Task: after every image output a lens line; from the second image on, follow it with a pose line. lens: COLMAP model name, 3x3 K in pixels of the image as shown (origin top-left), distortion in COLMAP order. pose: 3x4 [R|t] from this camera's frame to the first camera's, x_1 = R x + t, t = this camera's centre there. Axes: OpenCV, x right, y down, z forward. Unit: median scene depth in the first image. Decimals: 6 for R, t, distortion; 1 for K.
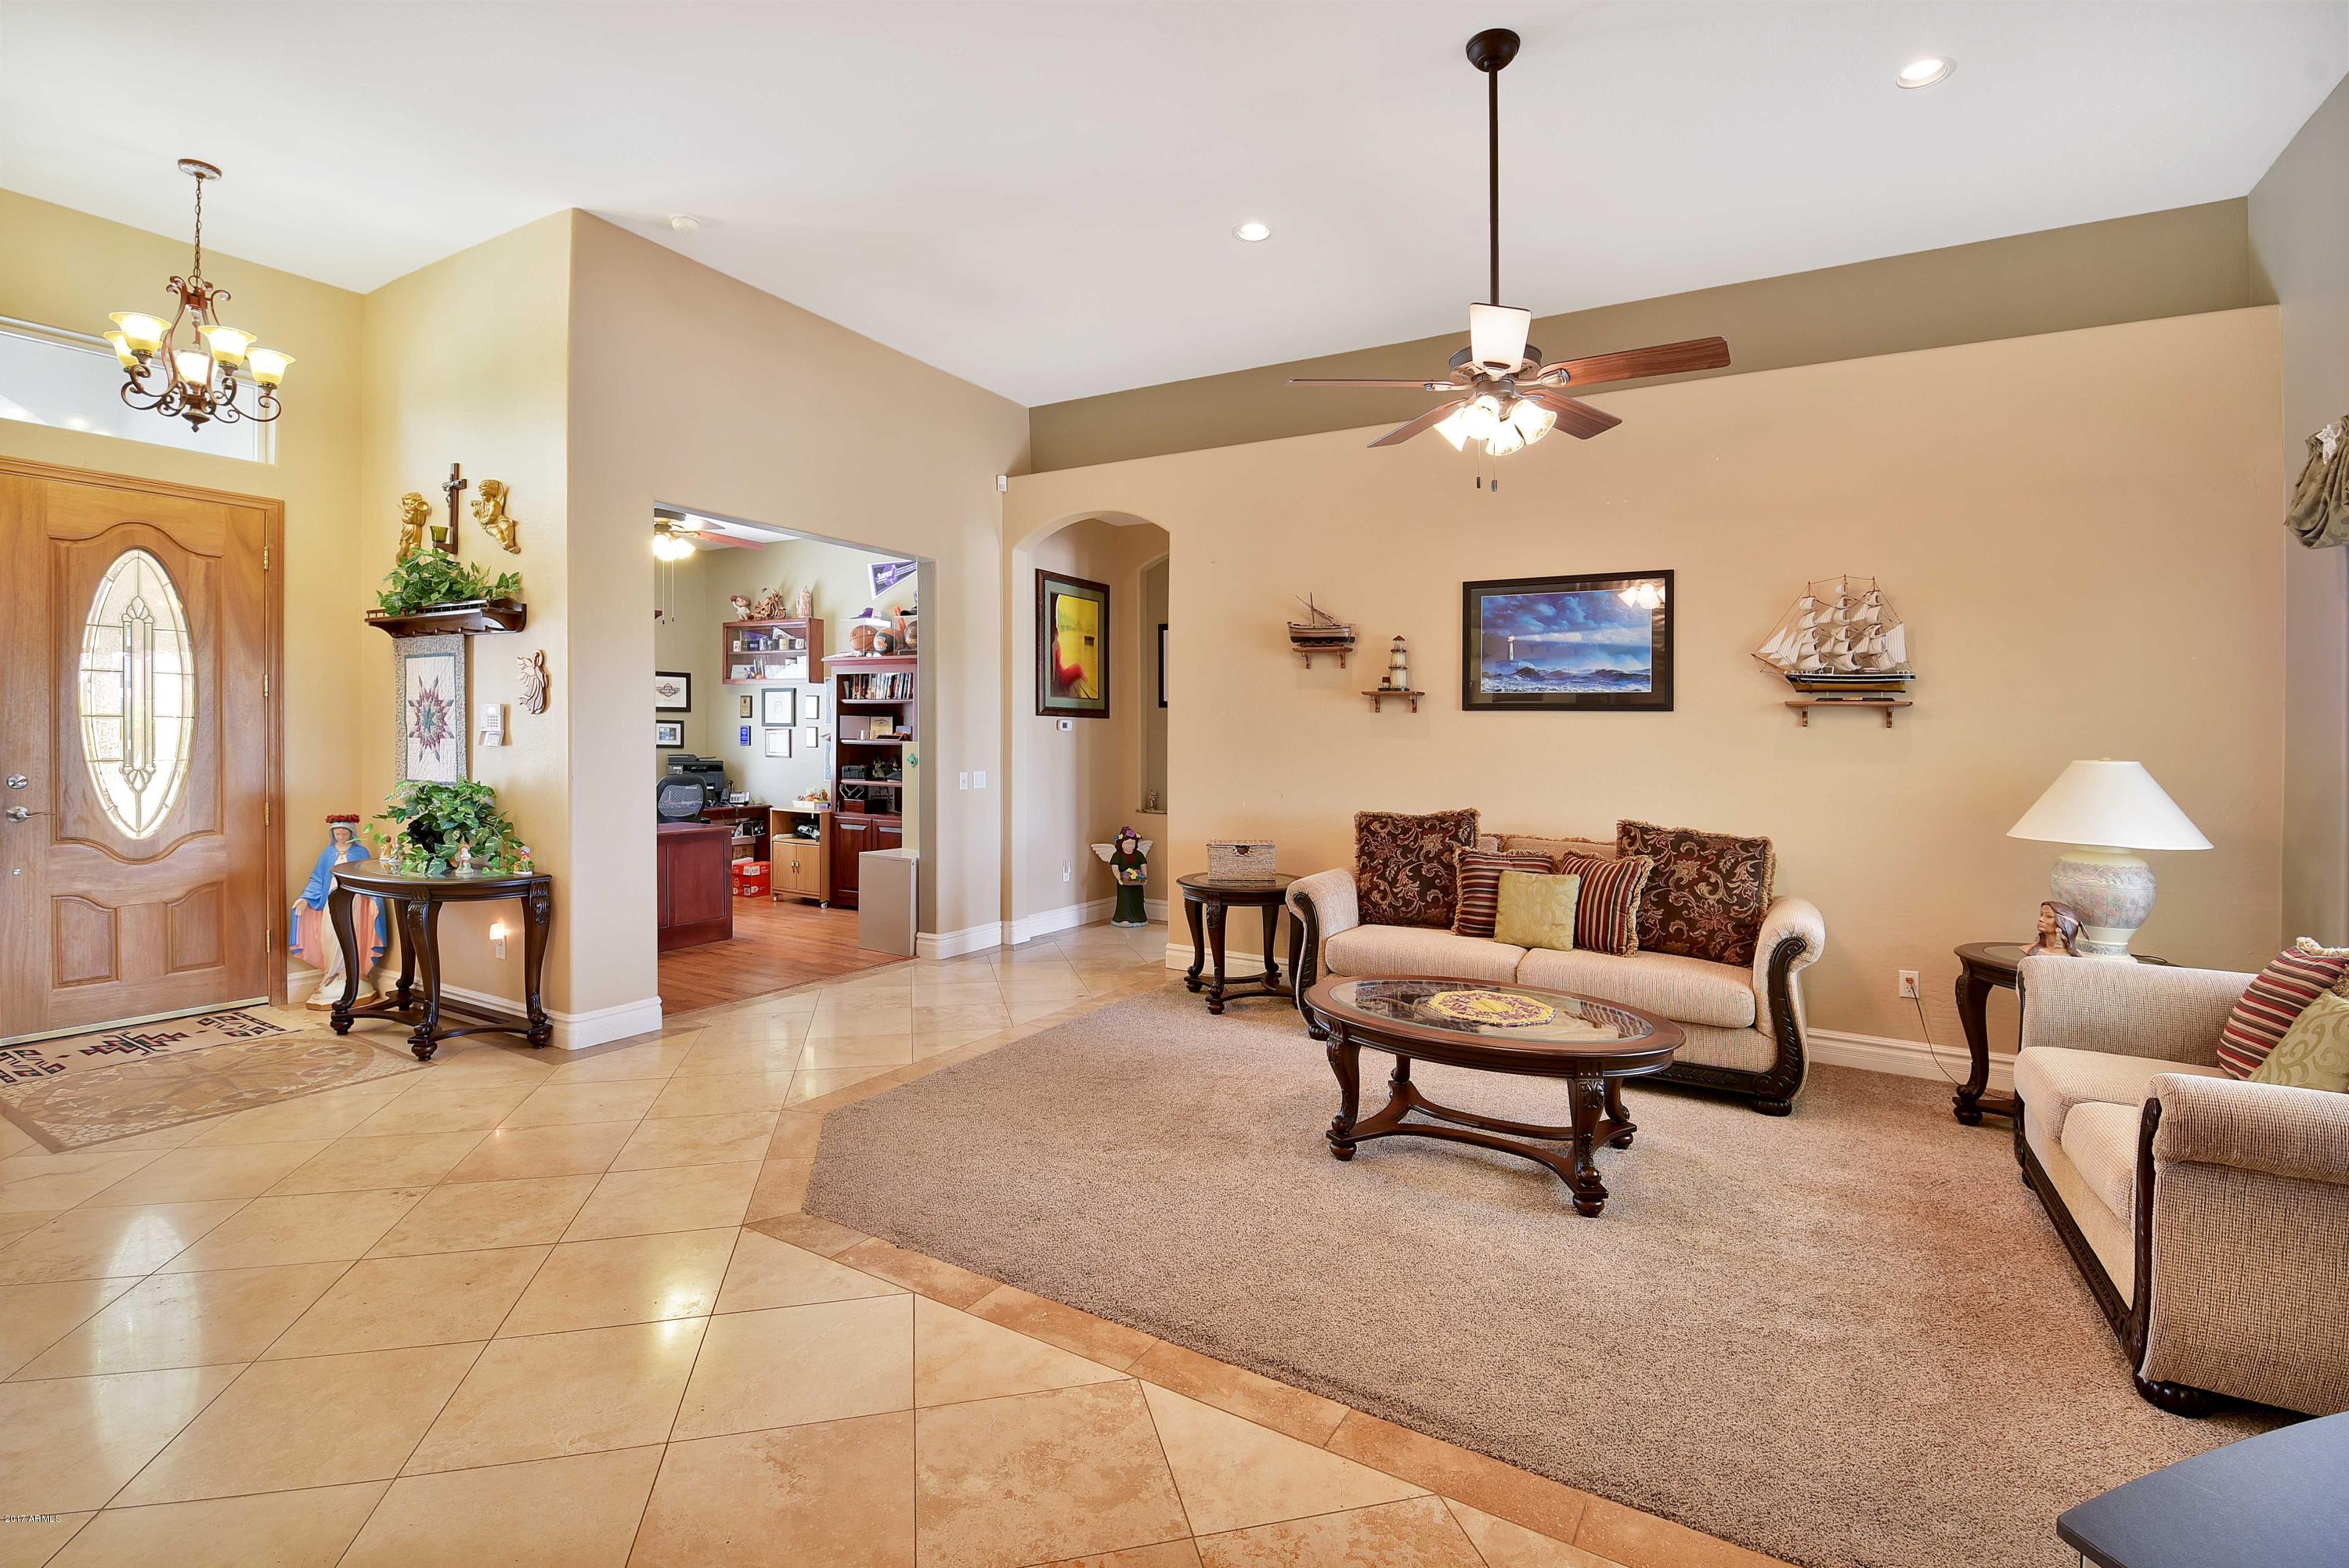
lens RADIAL K [[1059.1, 0, 1199.6], [0, 1059.1, 773.4], [0, 0, 1]] dist [0.001820, -0.001591]
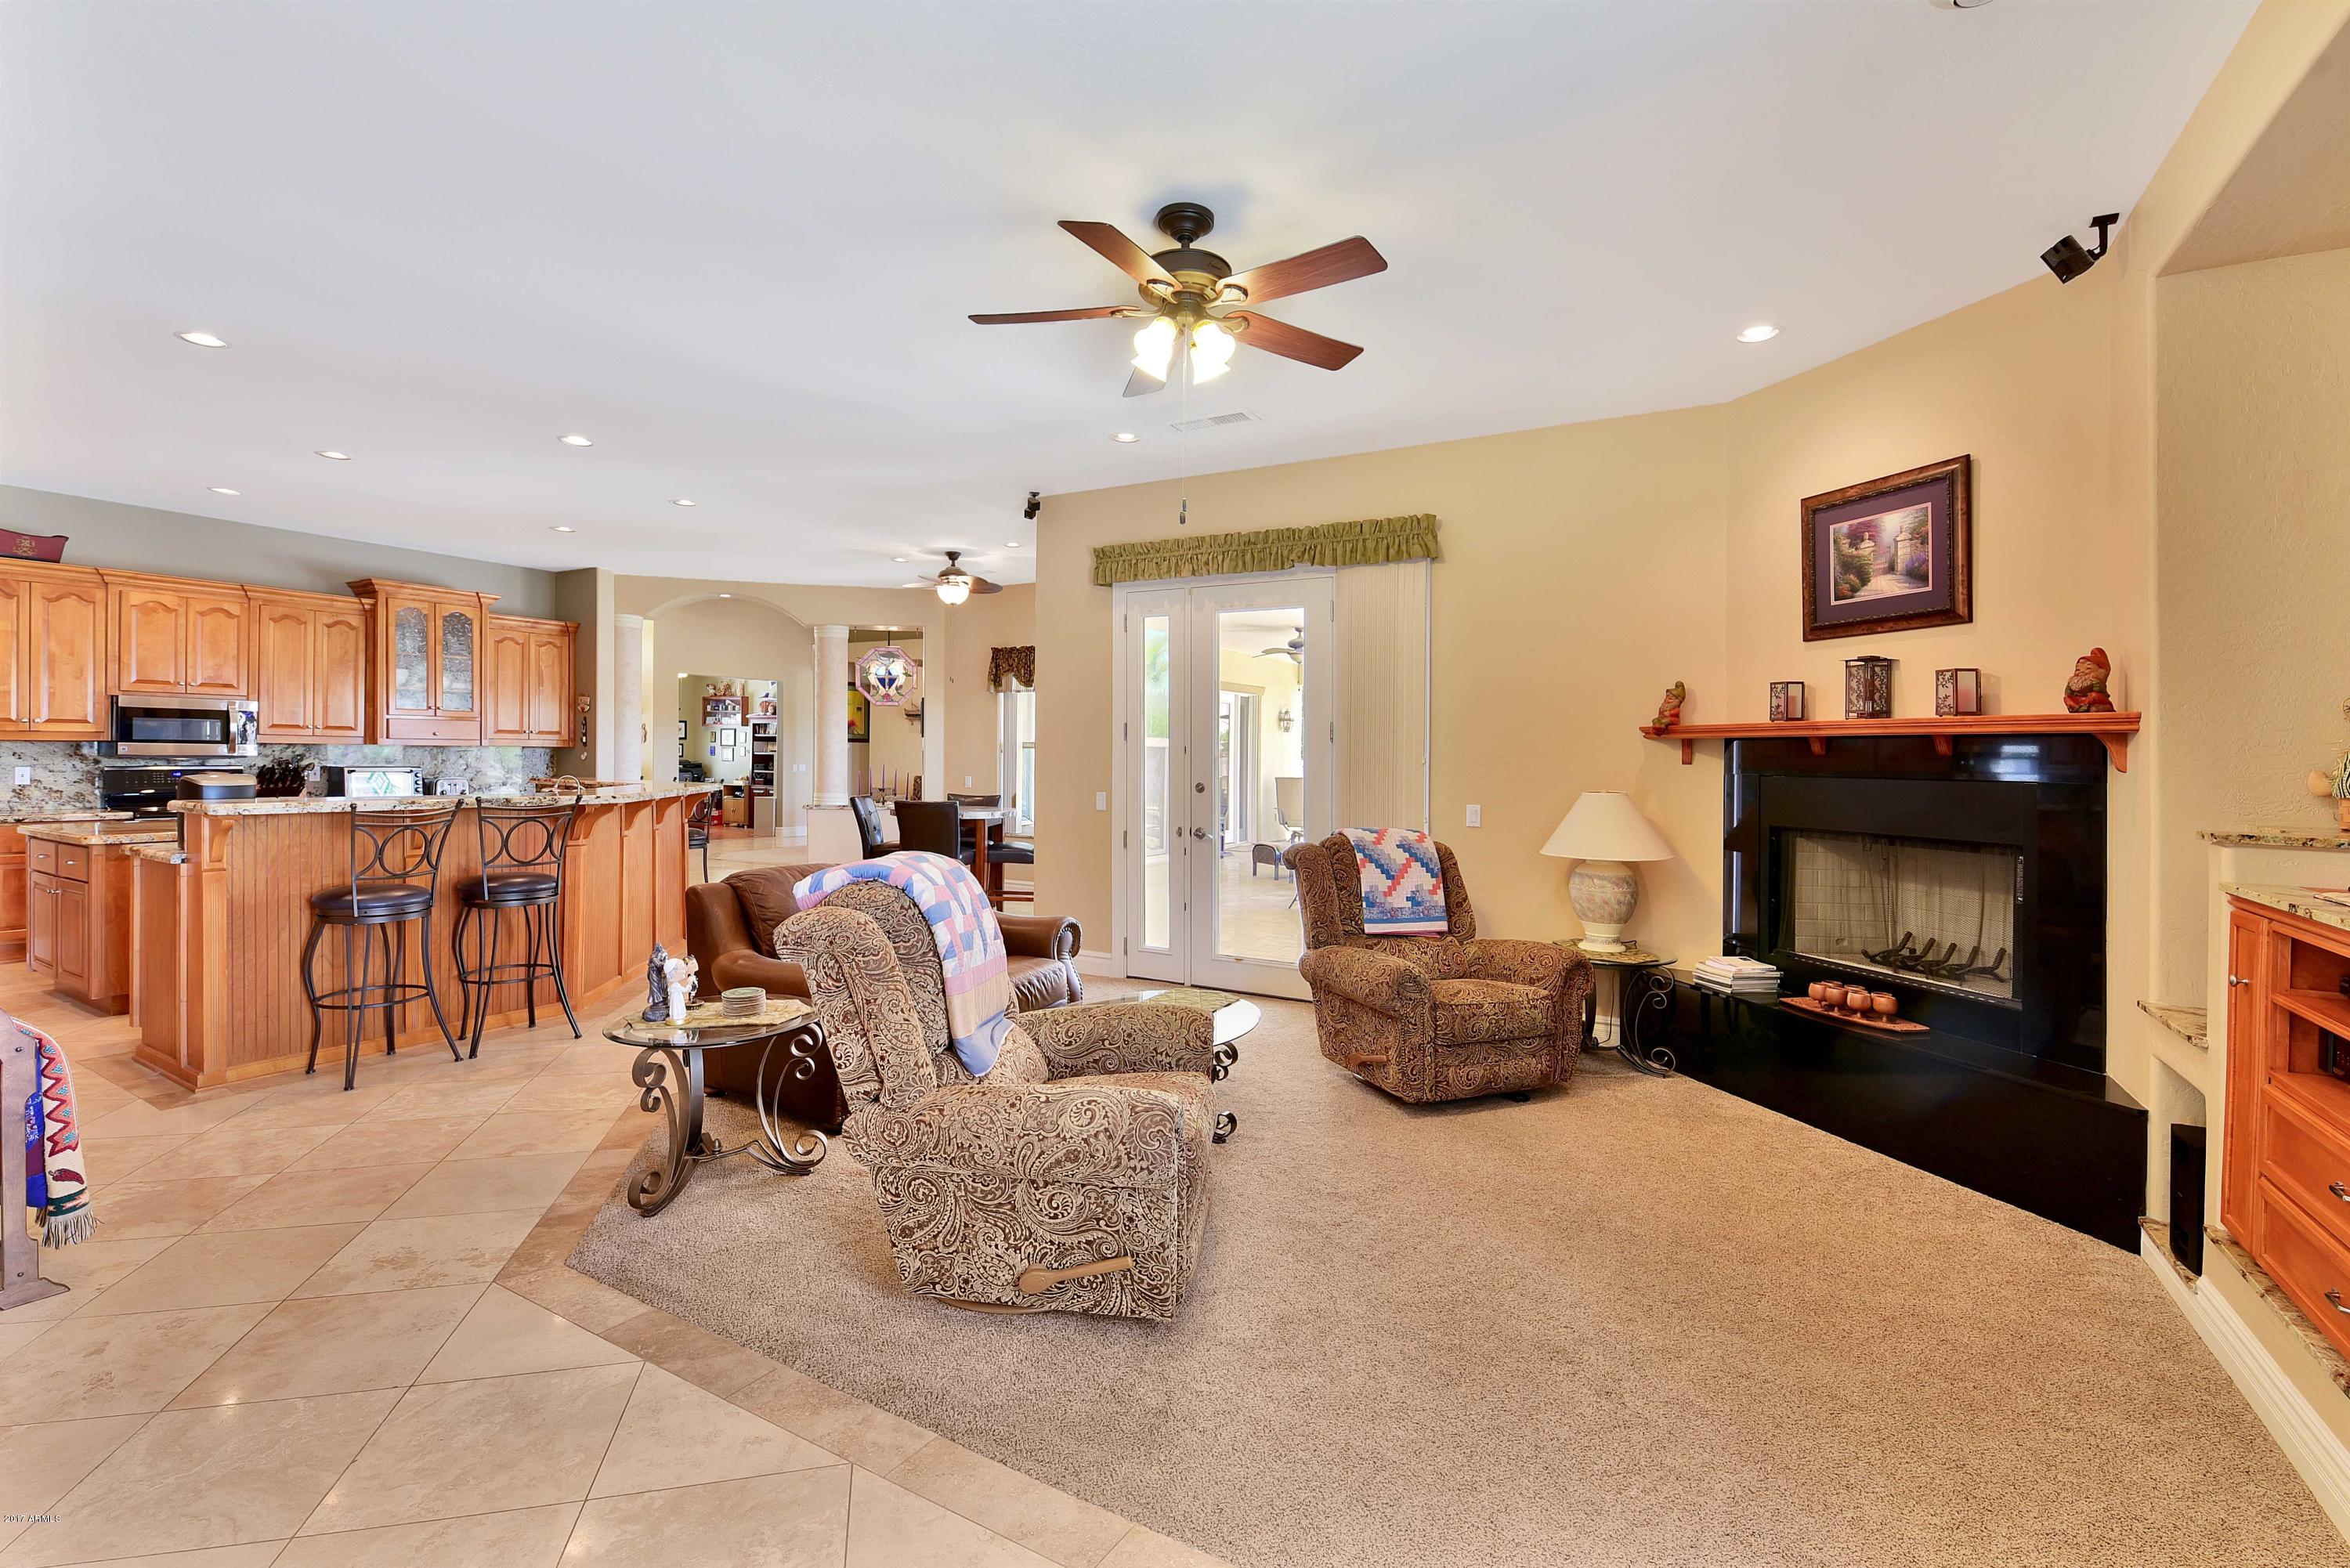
lens RADIAL K [[1059.6, 0, 1164.0], [0, 1059.6, 774.4], [0, 0, 1]] dist [0.001820, -0.001591]
pose [[0.999854, 0.003245, -0.016794, 0.754109], [-0.003606, 0.999762, -0.021528, 0.079601], [0.016721, 0.021585, 0.999627, -1.629310]]
